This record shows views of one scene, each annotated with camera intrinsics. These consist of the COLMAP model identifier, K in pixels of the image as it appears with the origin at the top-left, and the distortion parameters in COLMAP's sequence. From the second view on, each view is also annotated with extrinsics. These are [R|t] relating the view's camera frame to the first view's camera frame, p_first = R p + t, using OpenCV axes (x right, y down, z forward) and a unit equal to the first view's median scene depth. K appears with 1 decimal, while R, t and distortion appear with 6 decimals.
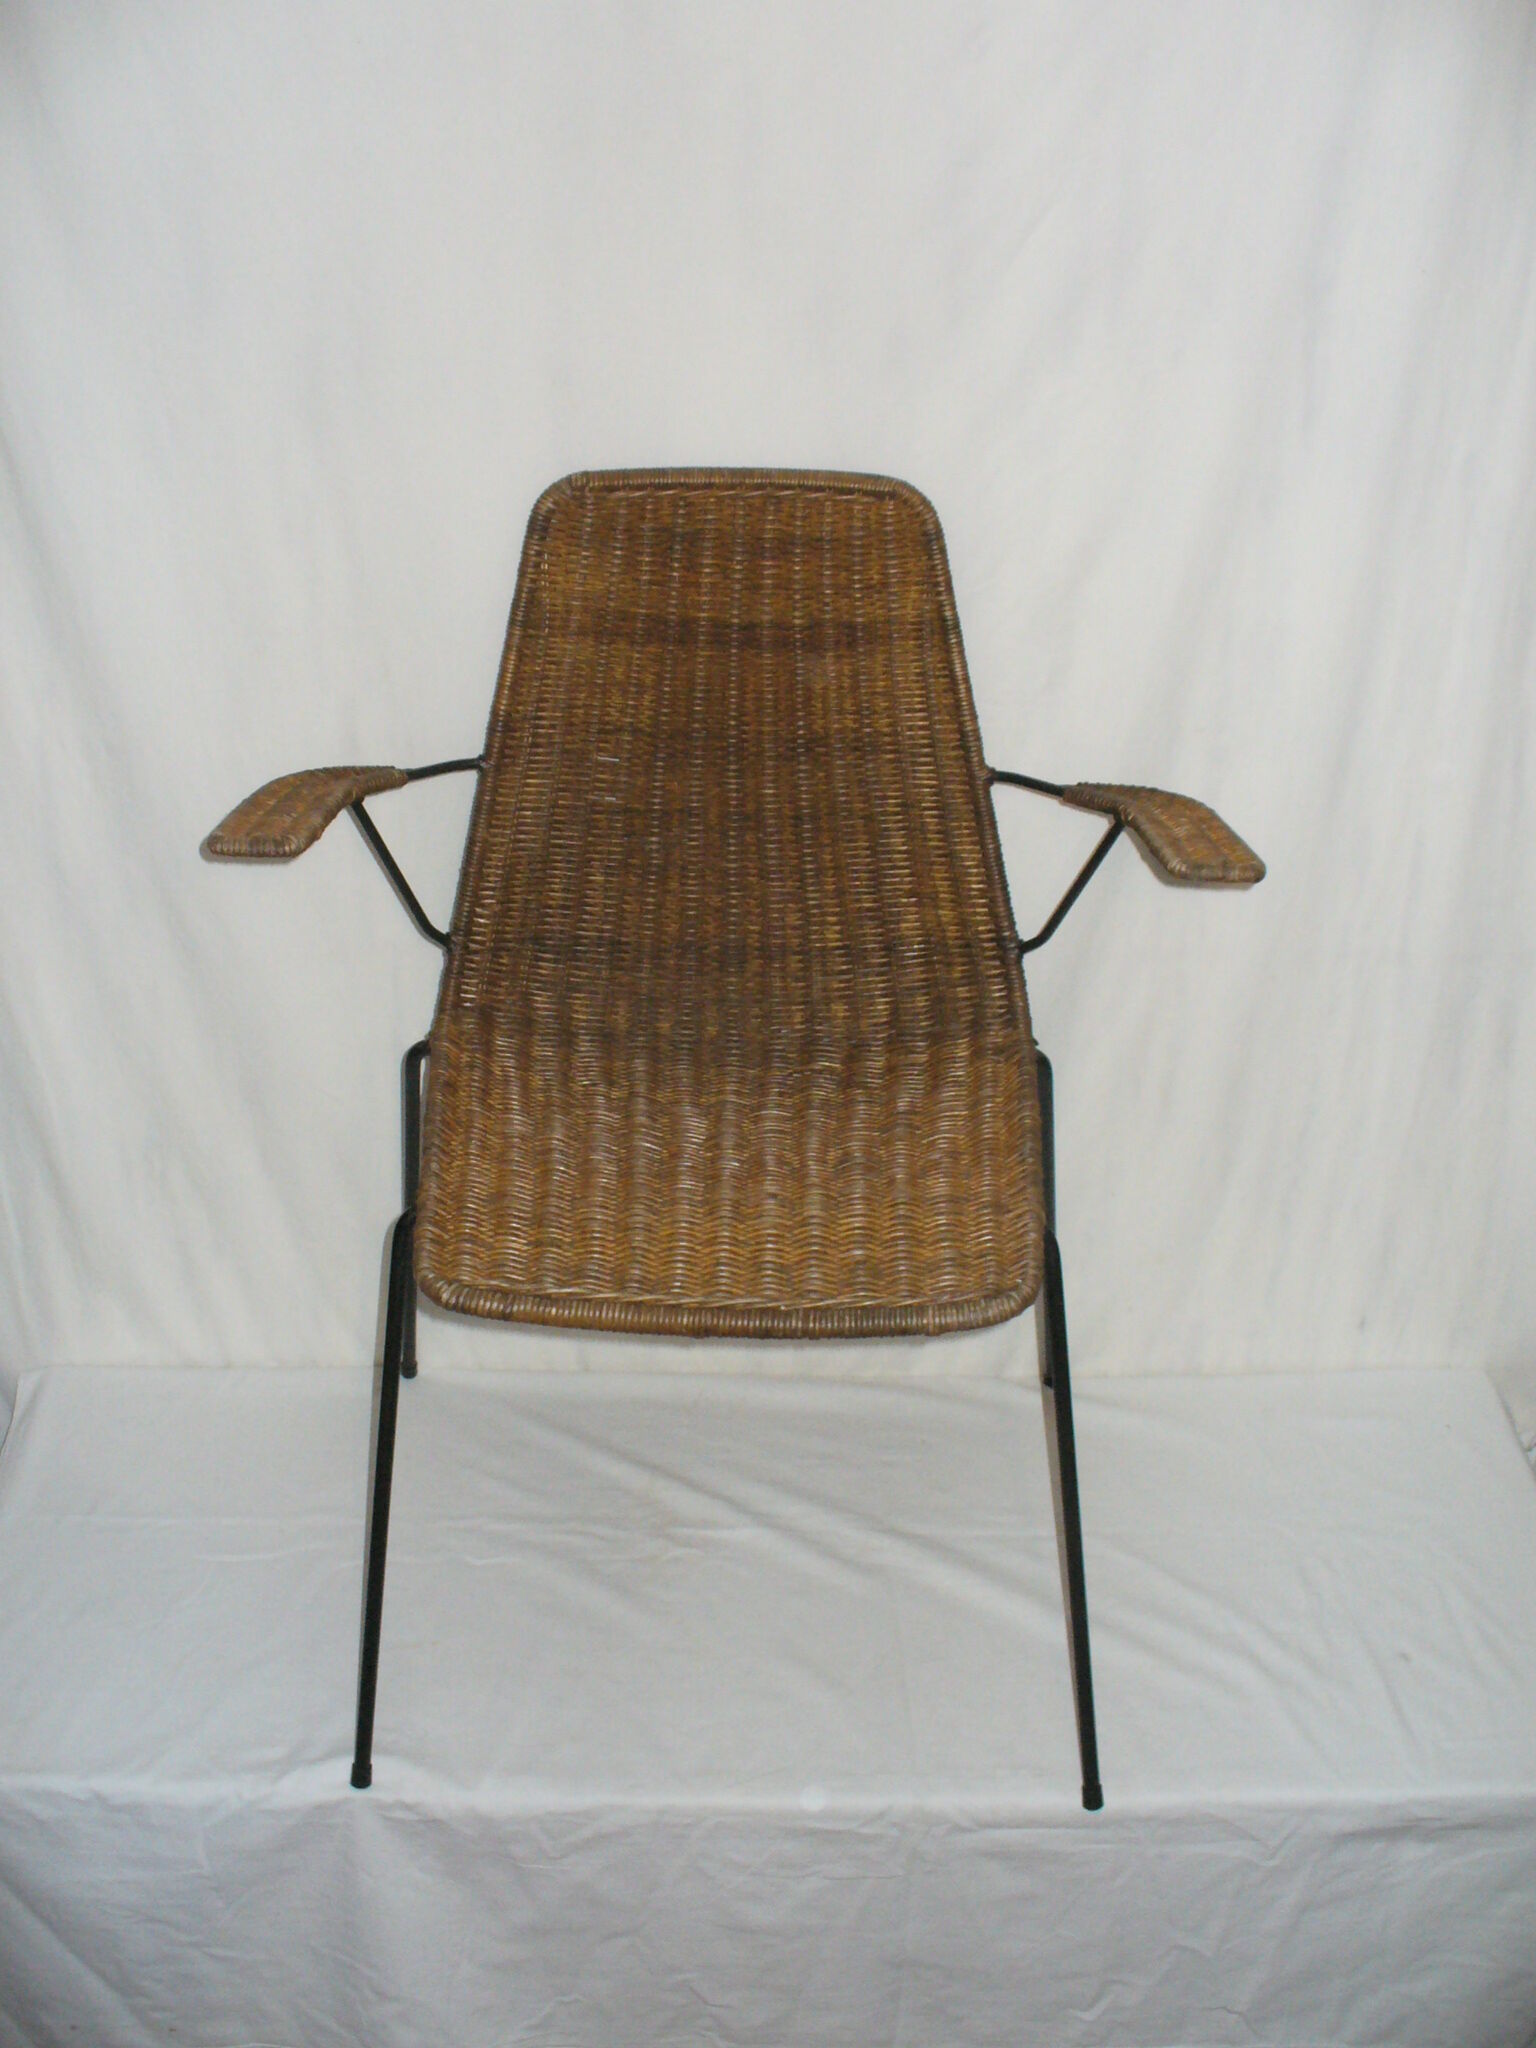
lens RADIAL K [[2214.5, 0, 805.8], [0, 2214.5, 1020.6], [0, 0, 1]] dist [-0.004877, -0.453138]
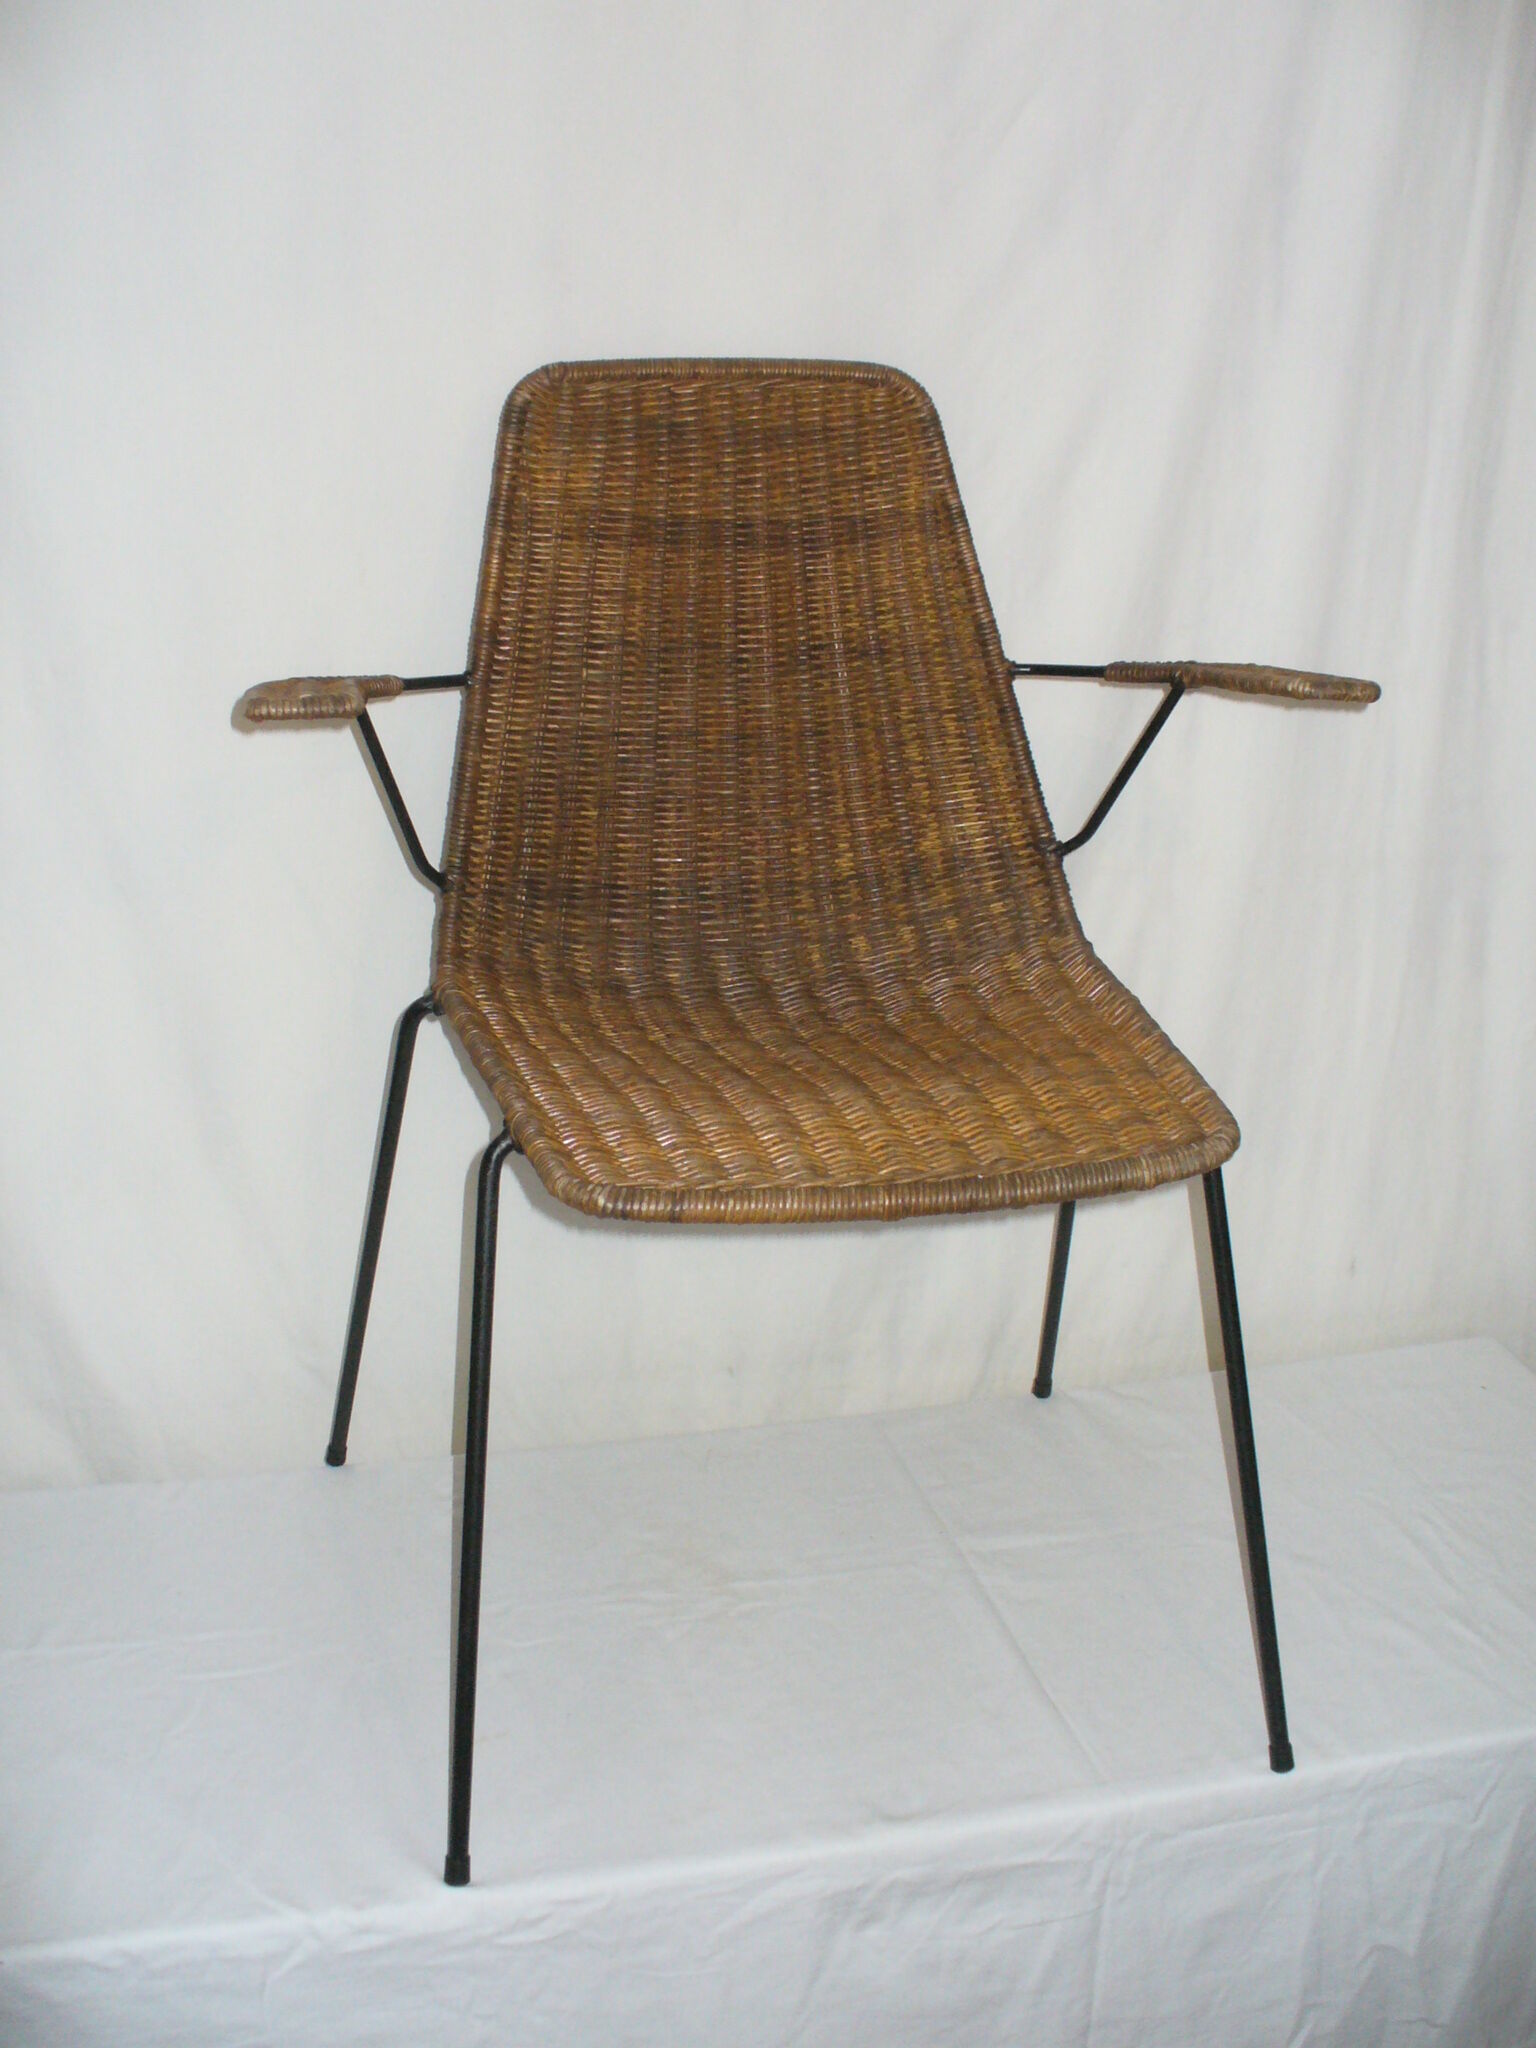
lens RADIAL K [[2241.7, 0, 768.0], [0, 2241.7, 1024.0], [0, 0, 1]] dist [-0.098563, -0.017371]
pose [[0.966546, -0.078884, 0.244063, -0.259388], [0.114815, 0.983940, -0.136676, 0.155118], [-0.229362, 0.160126, 0.960080, 0.138721]]
